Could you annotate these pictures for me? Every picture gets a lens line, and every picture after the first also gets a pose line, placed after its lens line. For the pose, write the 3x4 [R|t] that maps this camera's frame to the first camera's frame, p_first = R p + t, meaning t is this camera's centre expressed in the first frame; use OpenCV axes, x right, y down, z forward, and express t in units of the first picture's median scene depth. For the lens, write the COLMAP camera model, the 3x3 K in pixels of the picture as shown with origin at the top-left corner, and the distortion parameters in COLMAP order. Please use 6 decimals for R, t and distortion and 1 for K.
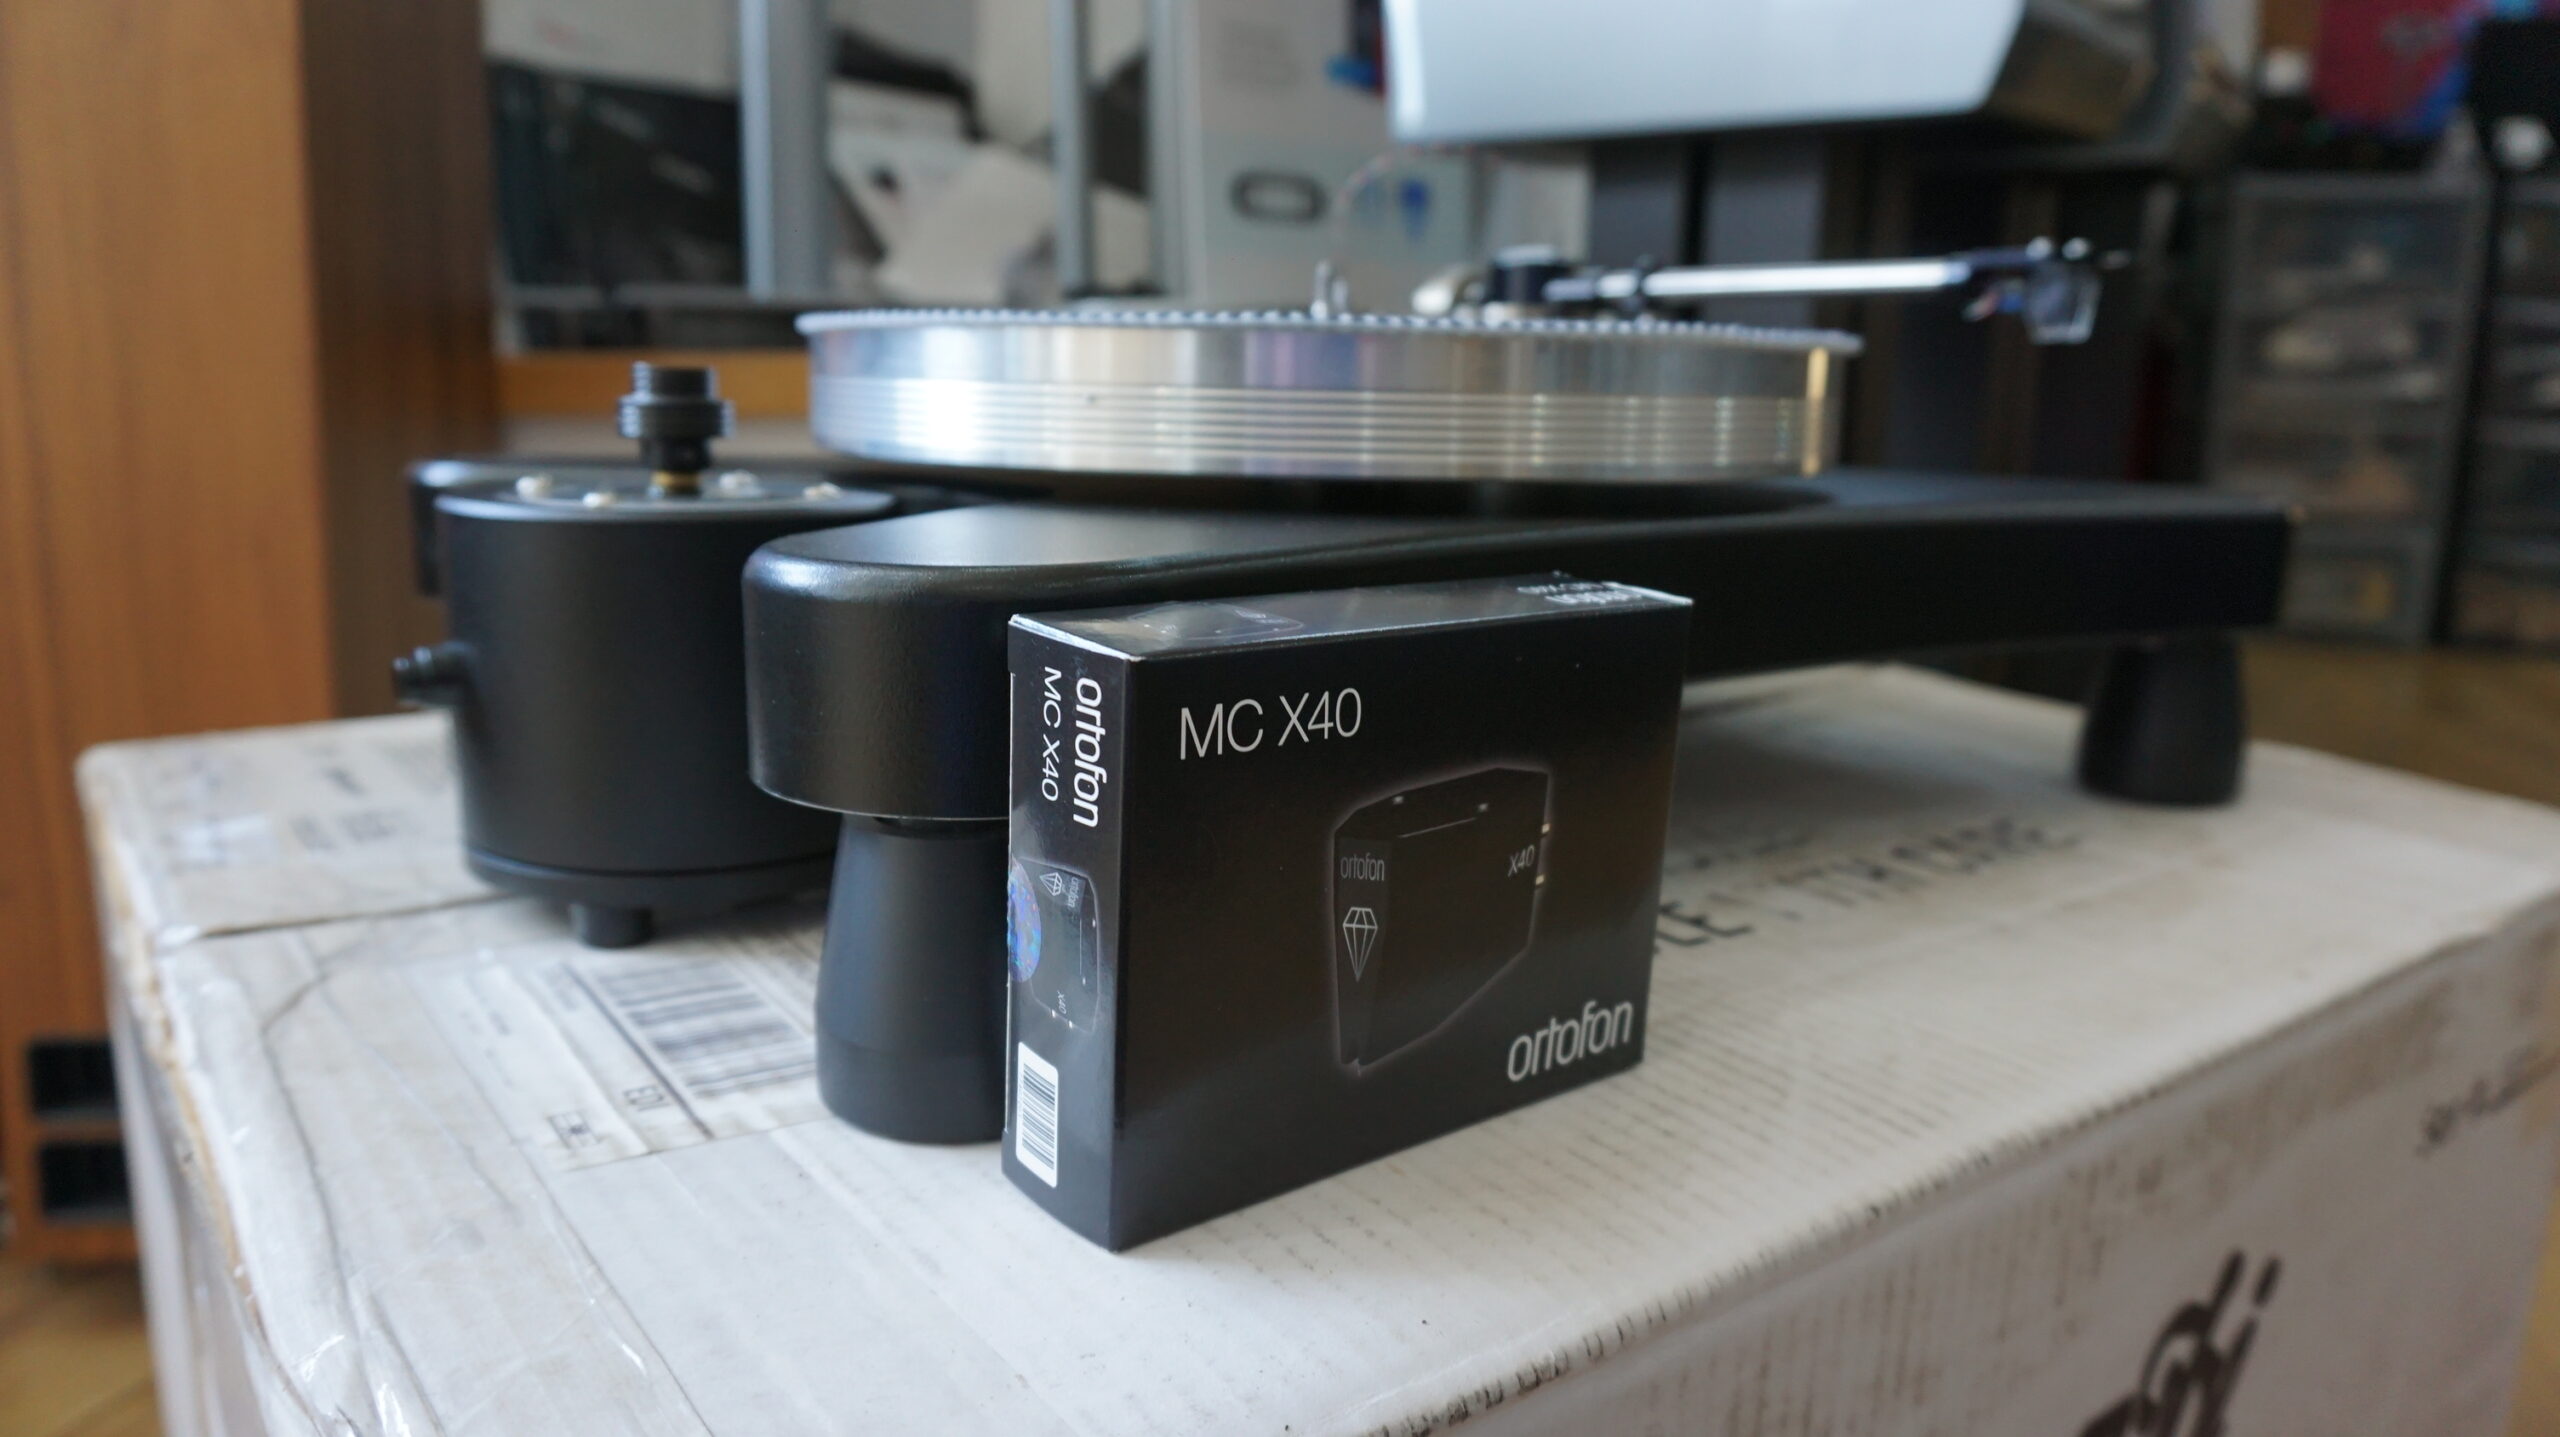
lens RADIAL K [[1710.5, 0, 1283.7], [0, 1710.5, 728.8], [0, 0, 1]] dist [-0.048908, 0.045814]
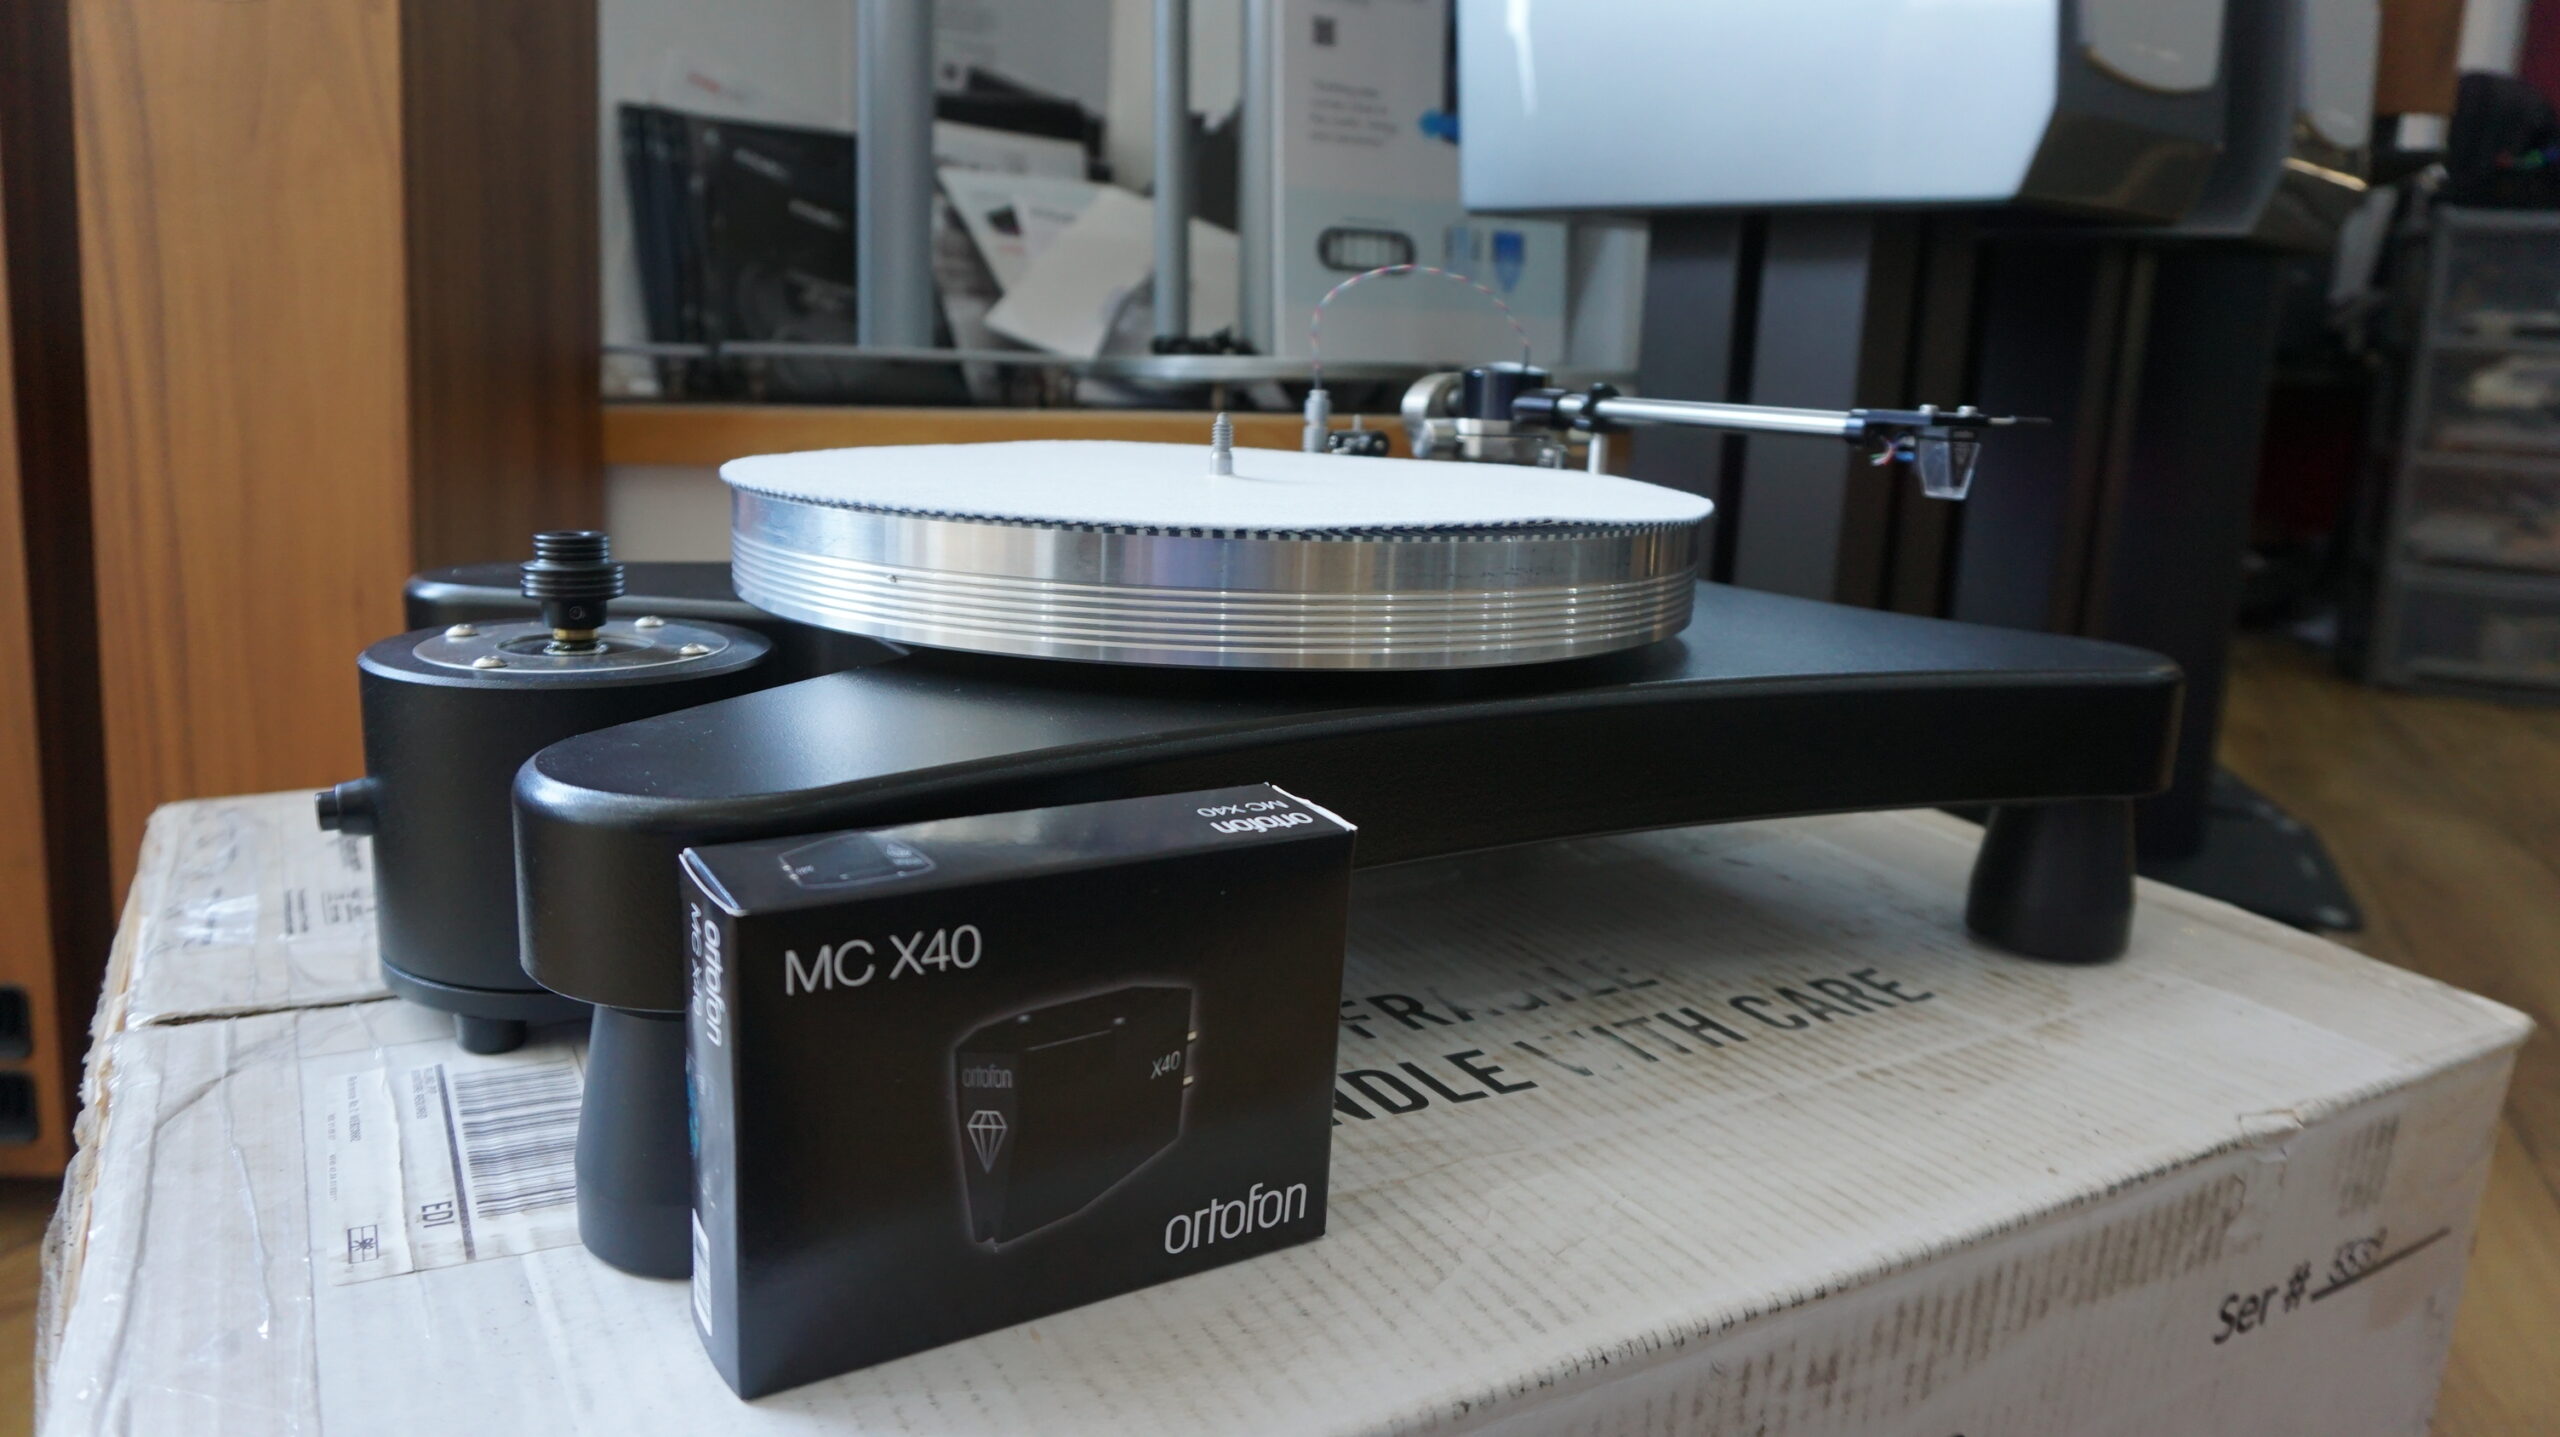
lens RADIAL K [[1710.5, 0, 1283.7], [0, 1710.5, 728.8], [0, 0, 1]] dist [-0.048908, 0.045814]
pose [[0.993625, 0.039759, -0.105493, 0.296575], [-0.039220, 0.999205, 0.007184, -0.139980], [0.105695, -0.003001, 0.994394, -0.091343]]
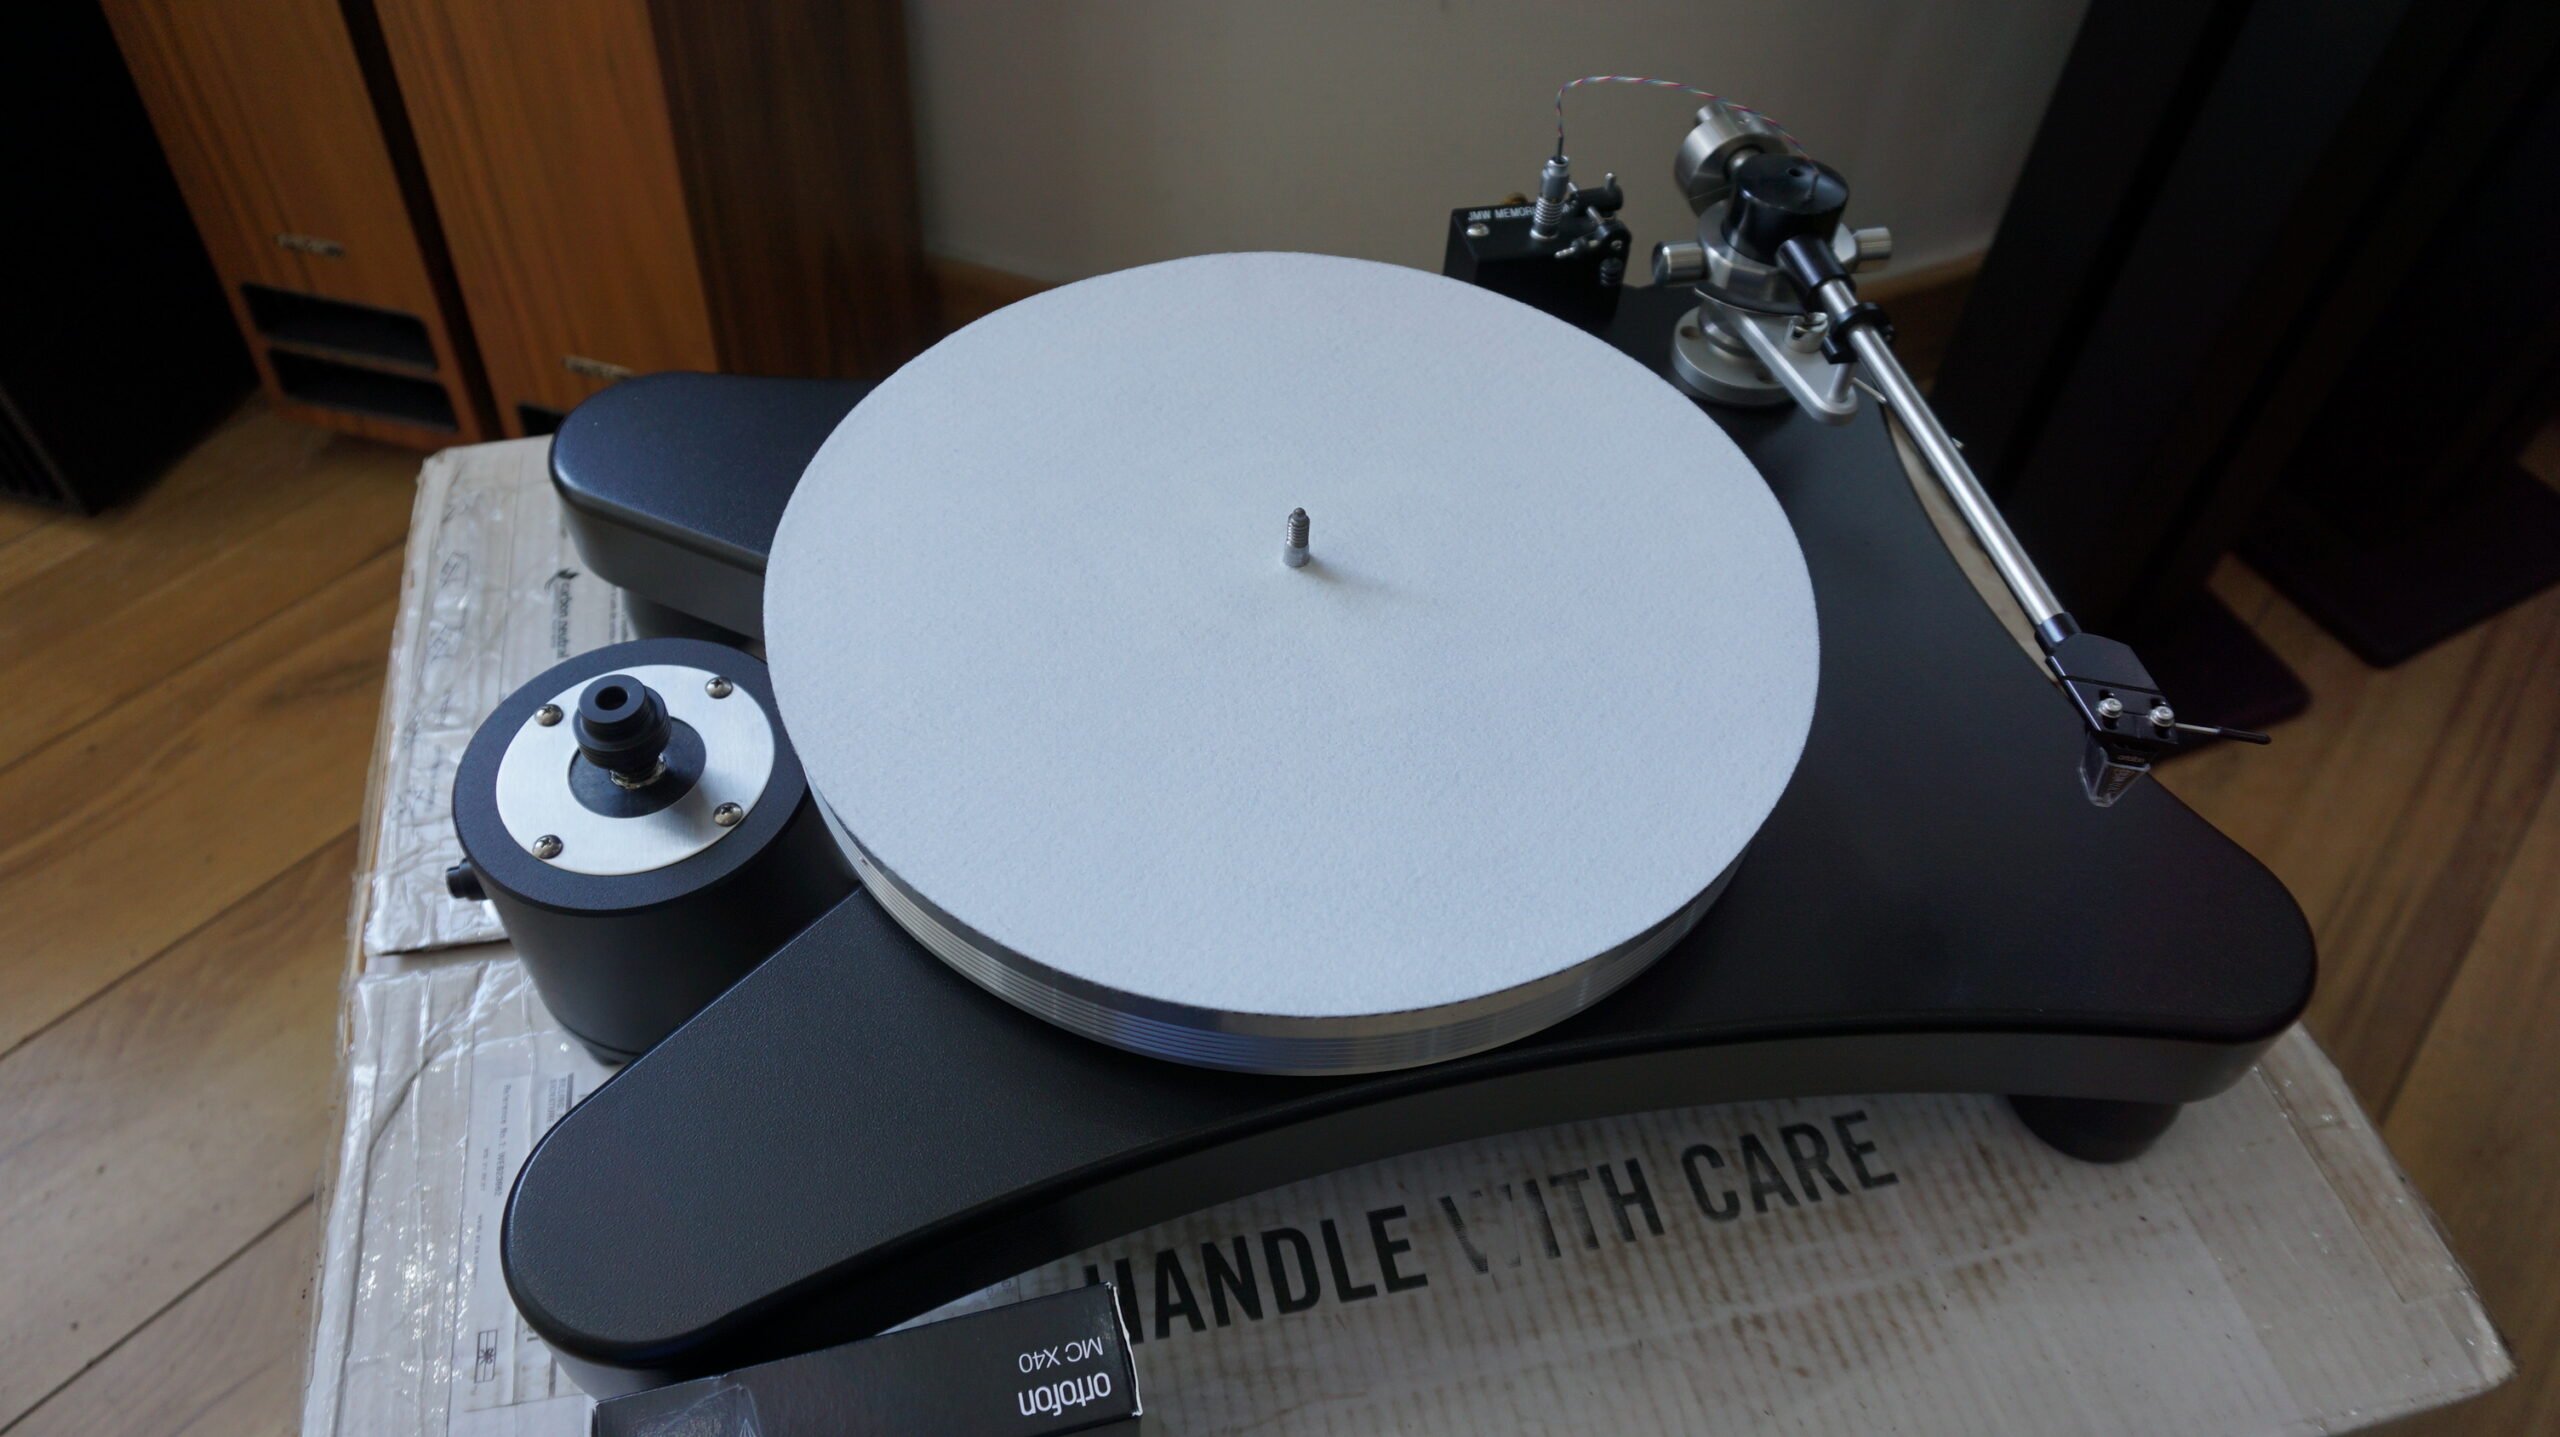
lens RADIAL K [[1710.5, 0, 1283.7], [0, 1710.5, 728.8], [0, 0, 1]] dist [-0.048908, 0.045814]
pose [[0.915491, 0.318034, -0.246436, 0.473667], [-0.104709, 0.779735, 0.617292, -1.239115], [0.388475, -0.539321, 0.747142, 0.350572]]
